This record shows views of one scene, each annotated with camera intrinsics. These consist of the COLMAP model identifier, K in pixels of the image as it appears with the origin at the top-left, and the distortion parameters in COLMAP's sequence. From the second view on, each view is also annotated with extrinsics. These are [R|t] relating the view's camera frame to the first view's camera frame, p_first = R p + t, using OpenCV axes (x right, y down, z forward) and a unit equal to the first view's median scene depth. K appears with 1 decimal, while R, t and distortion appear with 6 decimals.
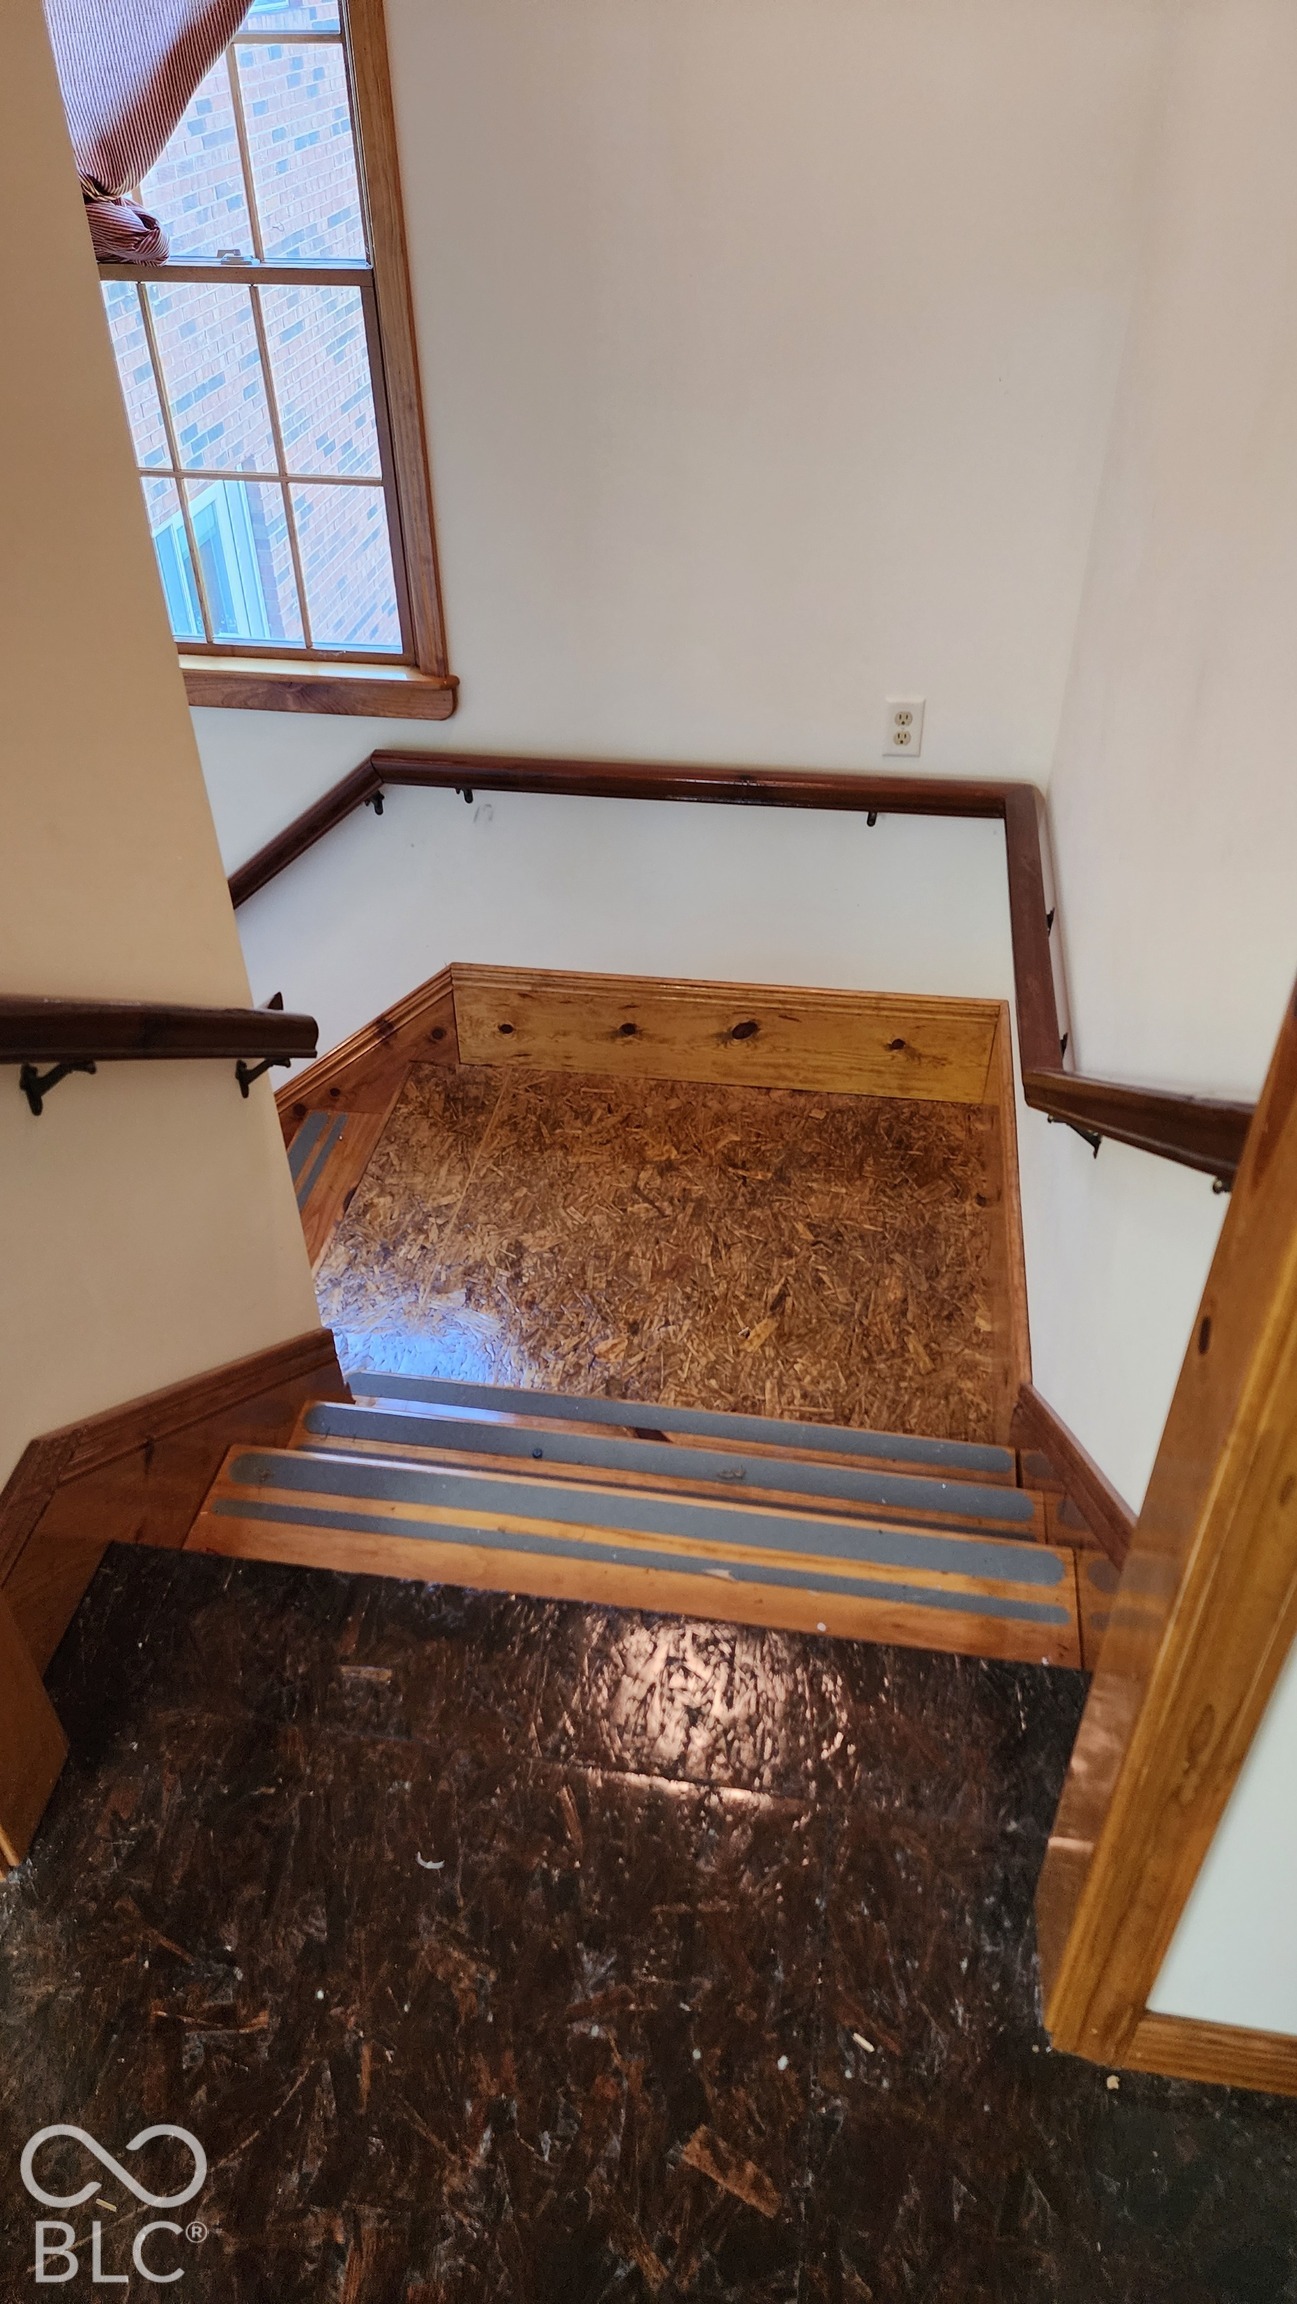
lens RADIAL K [[1539.5, 0, 646.6], [0, 1539.5, 1149.6], [0, 0, 1]] dist [0.066731, -0.056516]
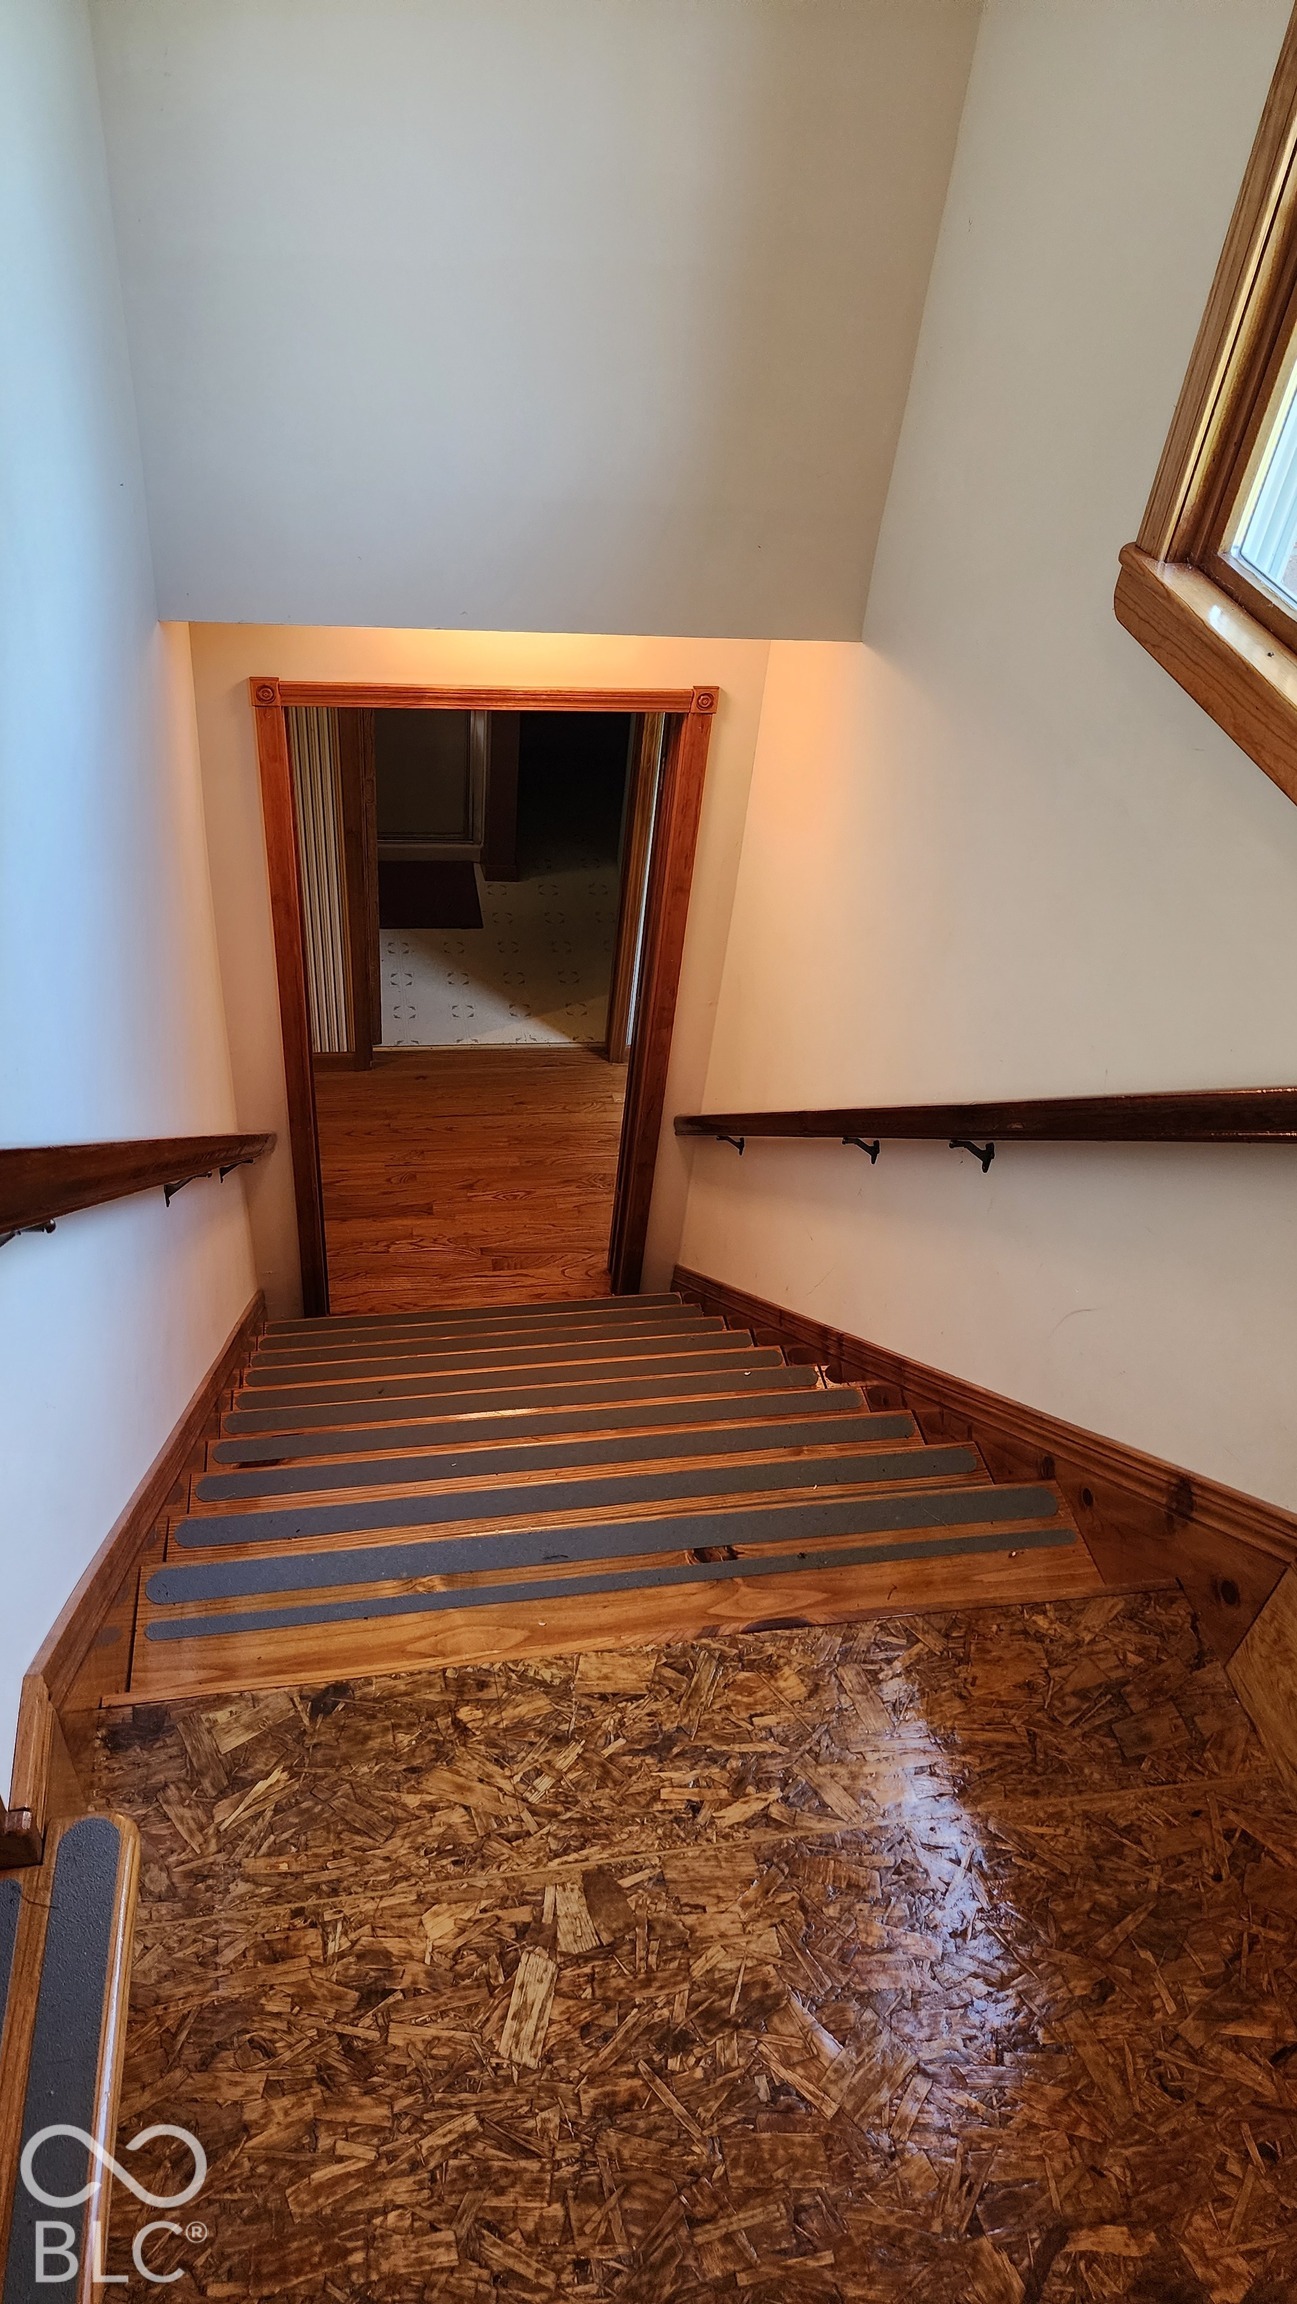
lens RADIAL K [[1539.5, 0, 651.3], [0, 1539.5, 1153.2], [0, 0, 1]] dist [0.066731, -0.056516]
pose [[0.317887, 0.647757, -0.692358, 0.057886], [-0.663504, 0.673616, 0.325583, -0.218576], [0.677282, 0.355884, 0.643923, 0.551192]]
